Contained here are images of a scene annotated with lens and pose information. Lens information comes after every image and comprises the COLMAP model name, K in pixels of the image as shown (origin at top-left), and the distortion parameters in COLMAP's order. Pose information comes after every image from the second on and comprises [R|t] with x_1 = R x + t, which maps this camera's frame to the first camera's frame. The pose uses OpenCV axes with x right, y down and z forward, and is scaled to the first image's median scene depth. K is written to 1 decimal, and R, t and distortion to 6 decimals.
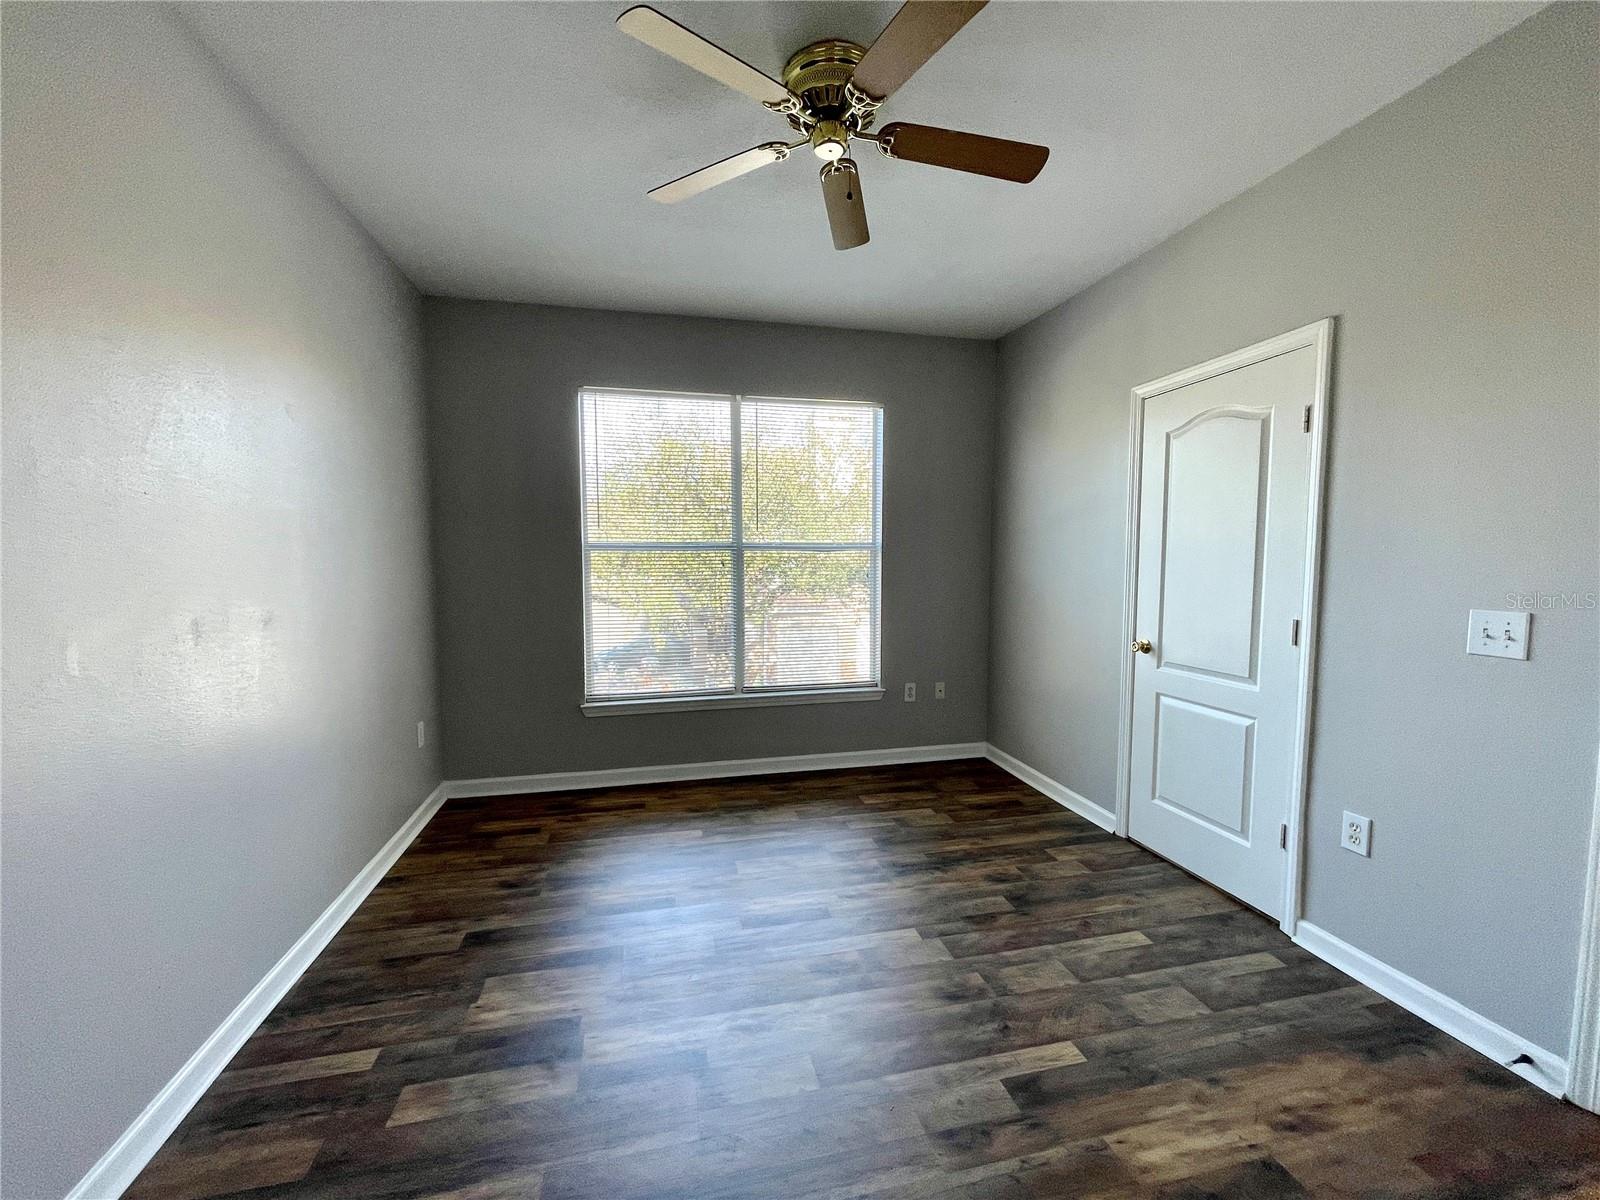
lens RADIAL K [[645.3, 0, 790.7], [0, 645.3, 607.2], [0, 0, 1]] dist [0.000350, 0.000001]
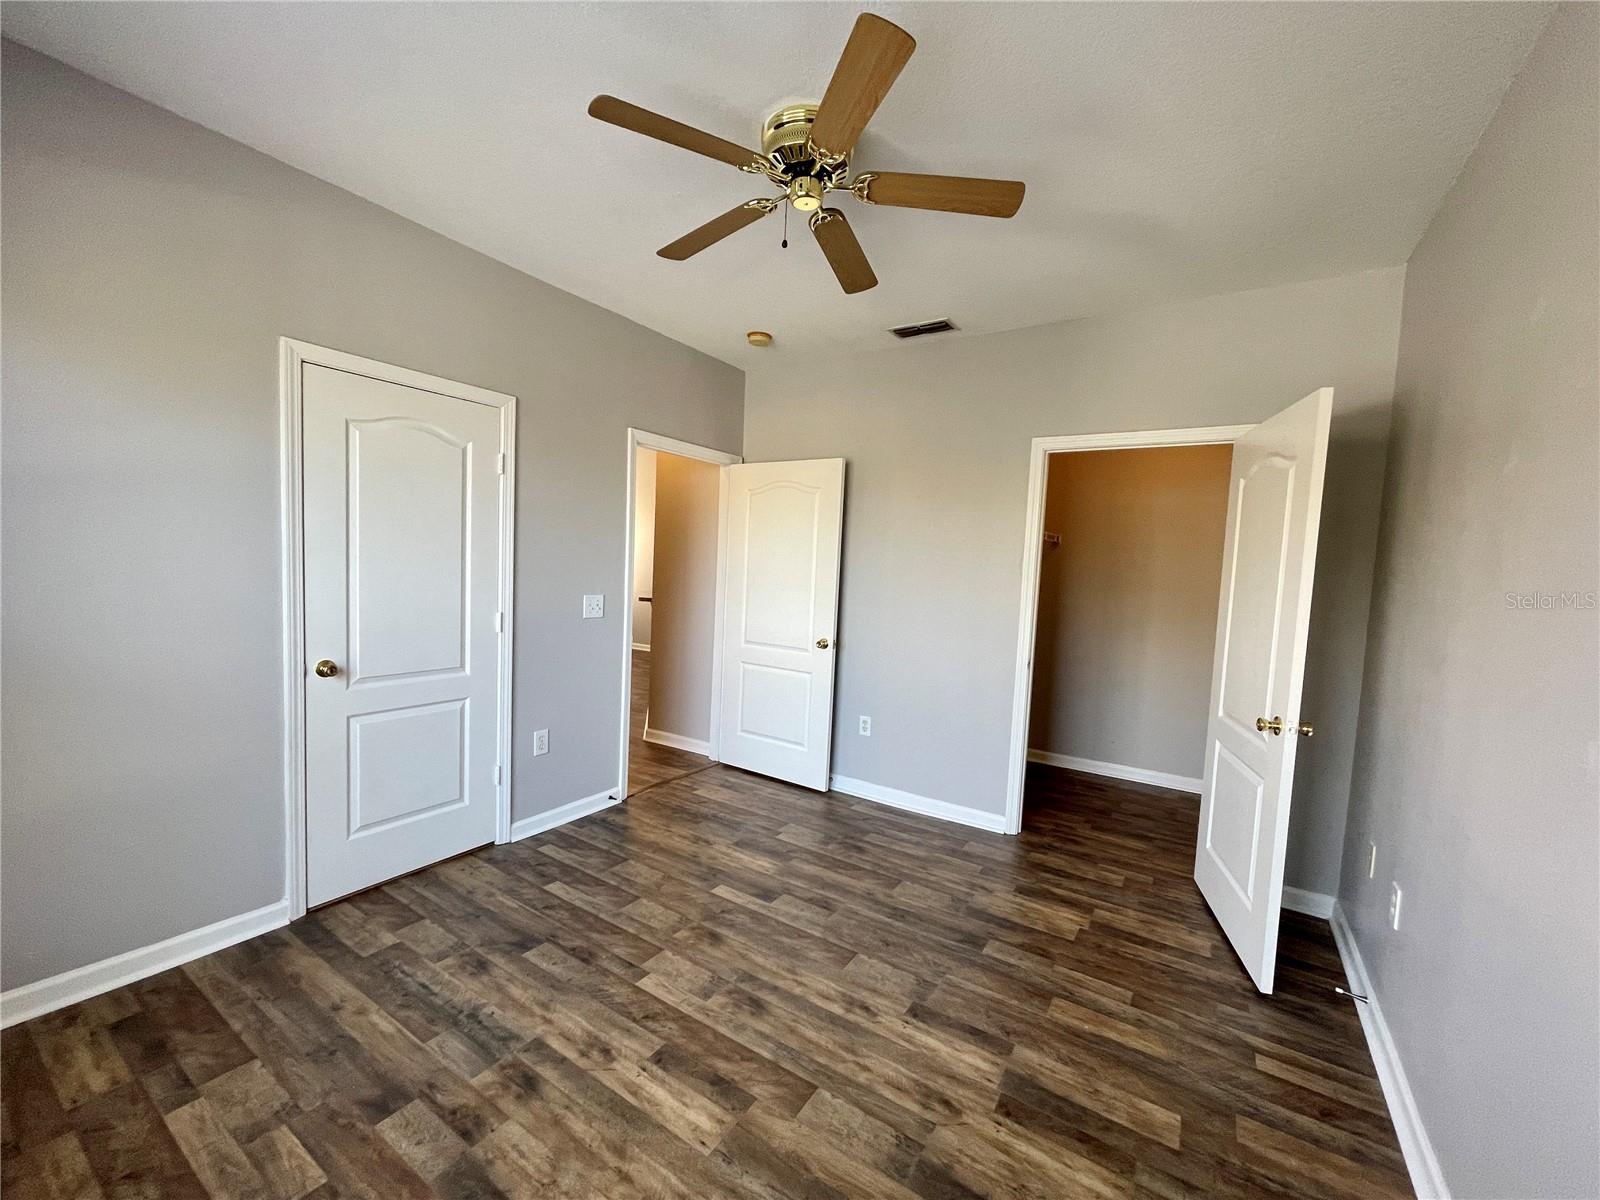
lens RADIAL K [[645.3, 0, 801.1], [0, 645.3, 601.4], [0, 0, 1]] dist [0.000350, 0.000001]
pose [[-0.697811, -0.076112, 0.712226, -0.570998], [0.008307, 0.993412, 0.114300, -0.143243], [-0.716234, 0.085676, -0.692581, 1.381908]]
